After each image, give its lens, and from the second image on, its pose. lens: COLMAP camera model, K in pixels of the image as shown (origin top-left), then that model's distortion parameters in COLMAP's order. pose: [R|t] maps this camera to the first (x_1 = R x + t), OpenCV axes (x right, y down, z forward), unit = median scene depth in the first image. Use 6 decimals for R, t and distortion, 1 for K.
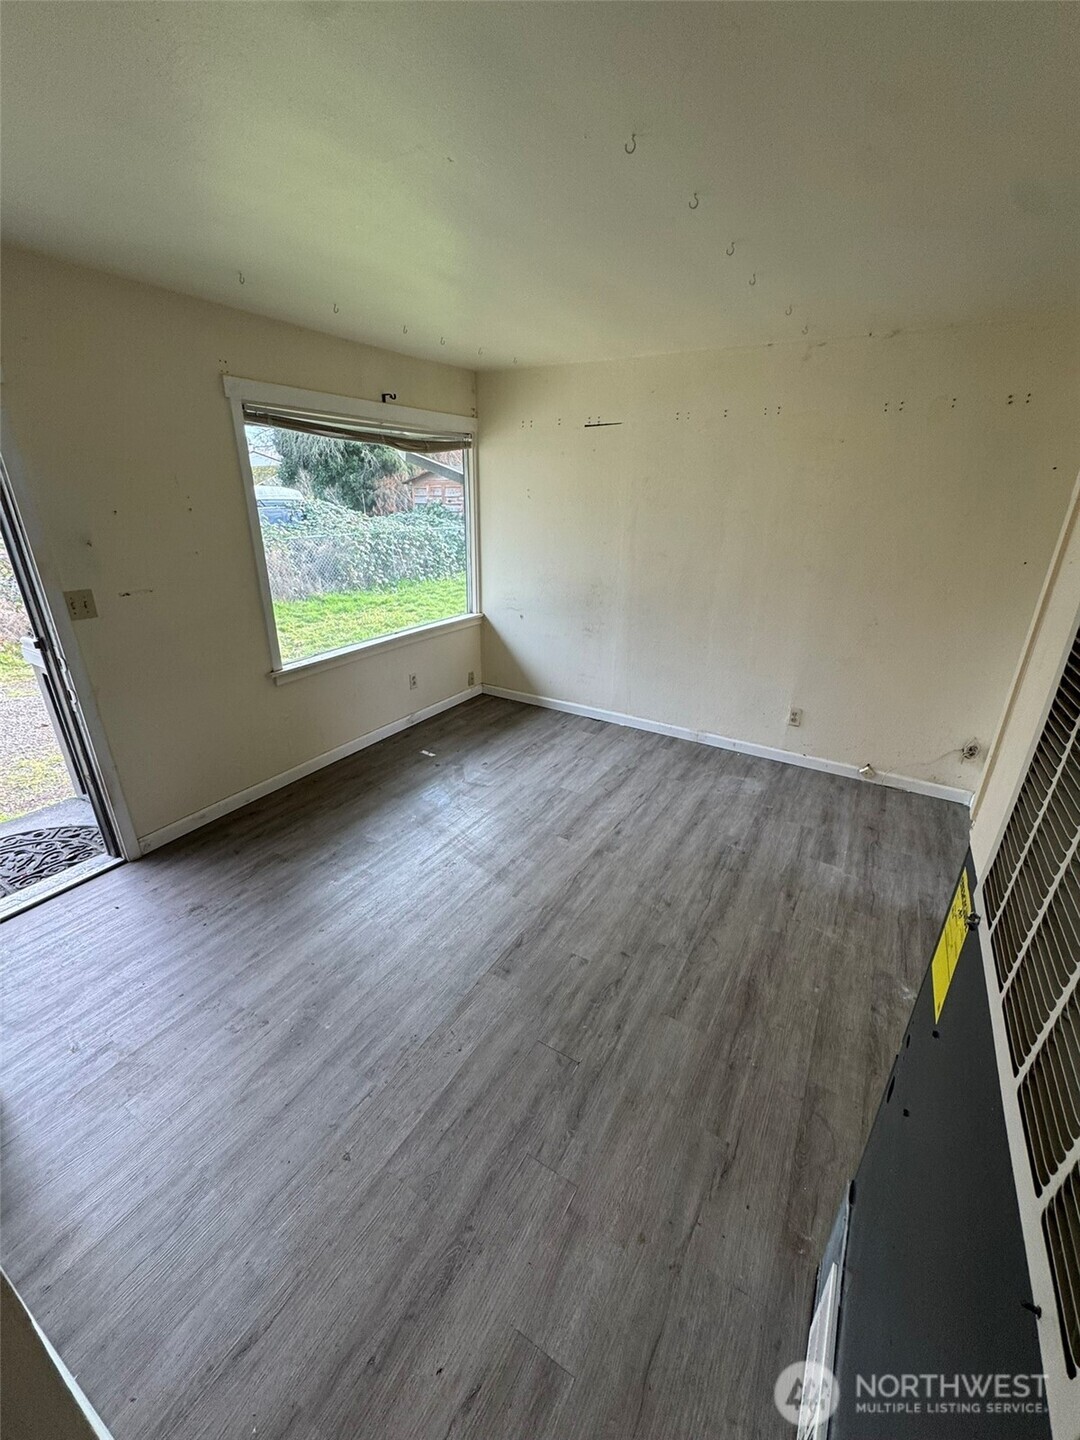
lens RADIAL K [[574.1, 0, 537.8], [0, 574.1, 716.3], [0, 0, 1]] dist [-0.003722, -0.000183]
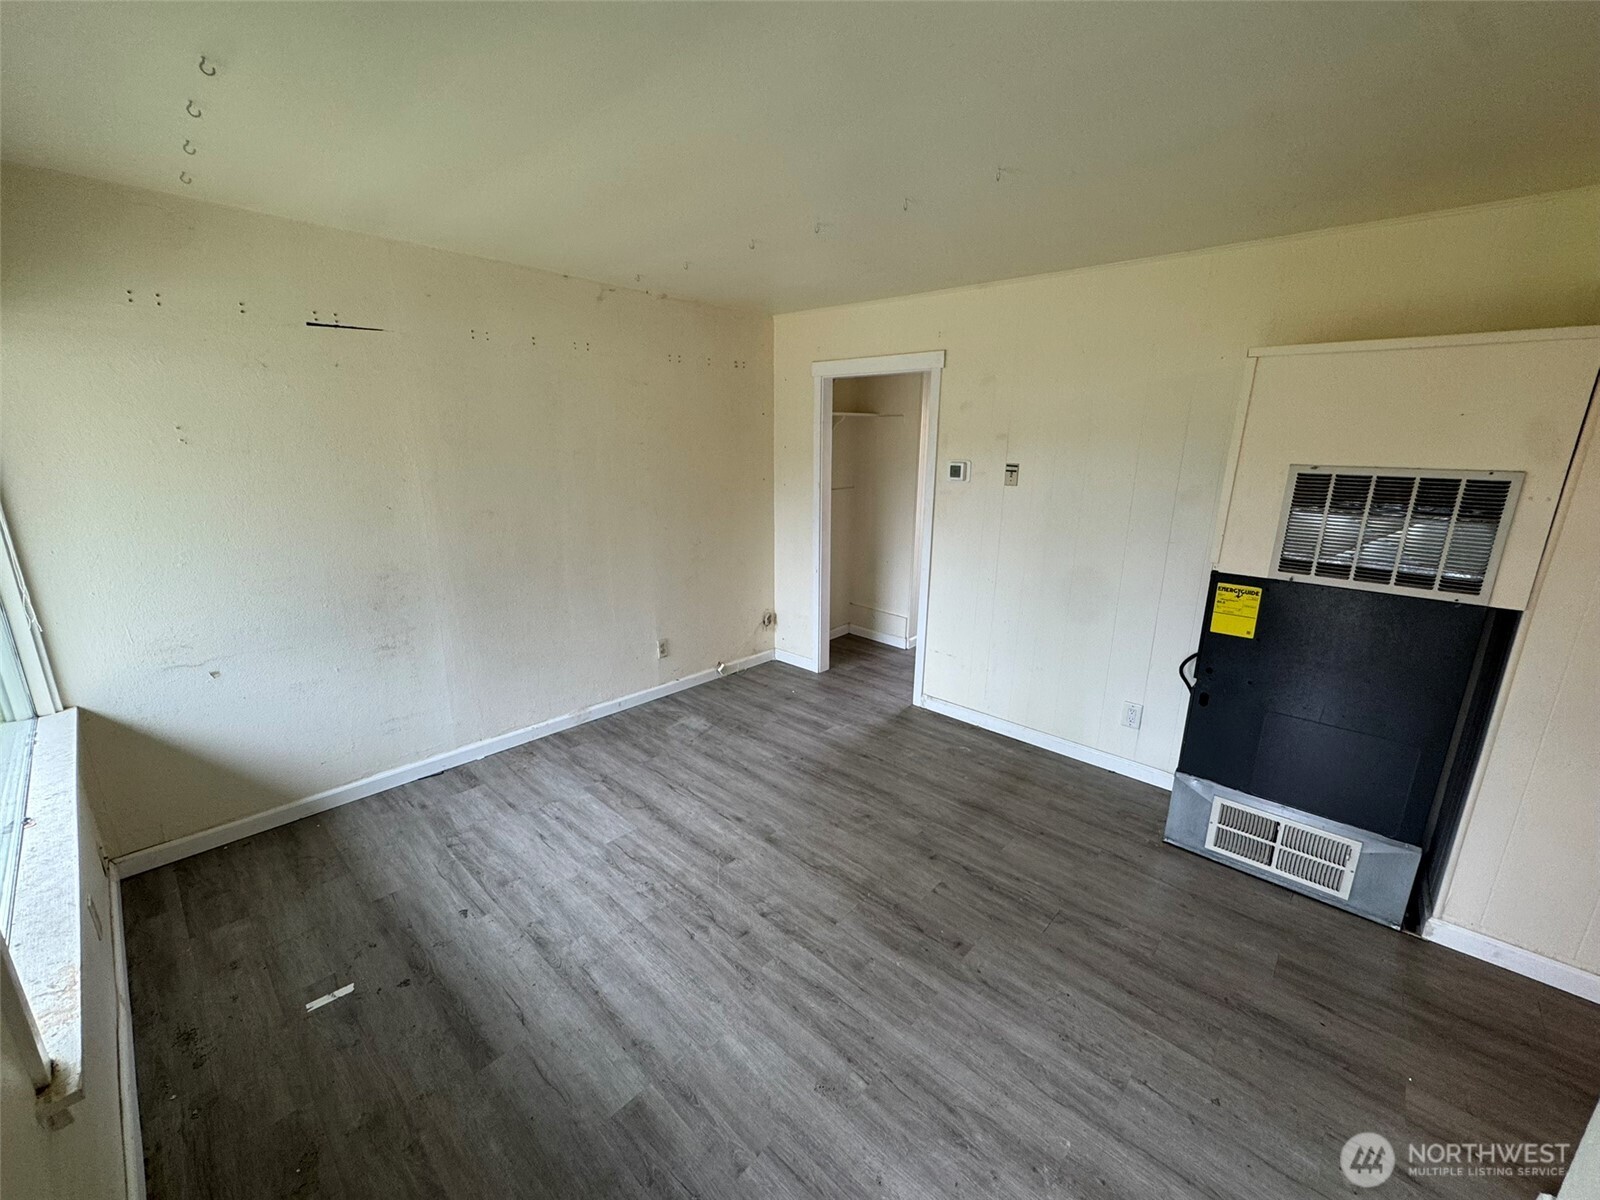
lens RADIAL K [[639.3, 0, 797.0], [0, 639.3, 600.3], [0, 0, 1]] dist [-0.002478, -0.000046]
pose [[0.199954, -0.256809, 0.945551, -0.582000], [0.351142, 0.919721, 0.175538, -0.205638], [-0.914723, 0.296923, 0.274079, 0.501013]]
